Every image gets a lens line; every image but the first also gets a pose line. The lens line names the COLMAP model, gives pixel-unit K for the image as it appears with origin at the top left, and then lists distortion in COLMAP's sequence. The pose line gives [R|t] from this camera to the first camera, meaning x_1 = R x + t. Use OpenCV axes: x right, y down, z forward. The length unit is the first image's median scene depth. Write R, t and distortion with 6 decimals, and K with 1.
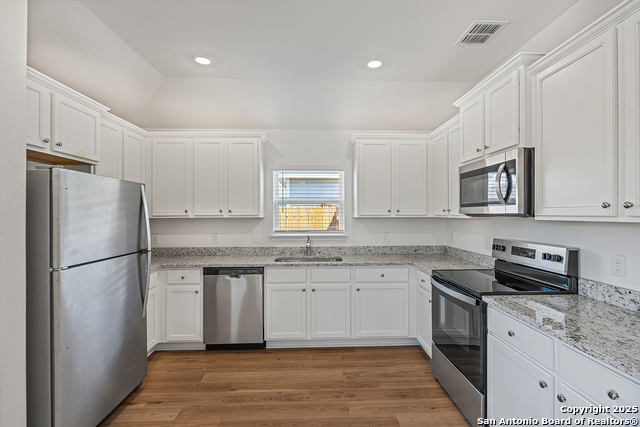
lens RADIAL K [[297.0, 0, 324.2], [0, 297.0, 212.5], [0, 0, 1]] dist [-0.000783, -0.000263]
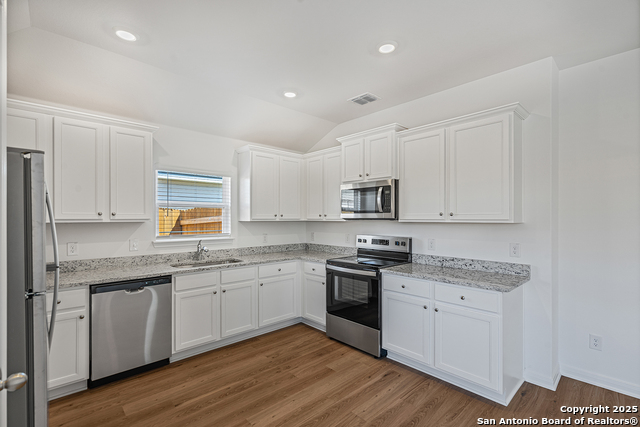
lens RADIAL K [[294.5, 0, 321.5], [0, 294.5, 217.2], [0, 0, 1]] dist [0.001125, 0.000180]
pose [[0.757238, 0.003649, 0.653129, -0.482186], [-0.005534, 0.999984, 0.000830, -0.000241], [-0.653115, -0.004243, 0.757246, -0.001487]]
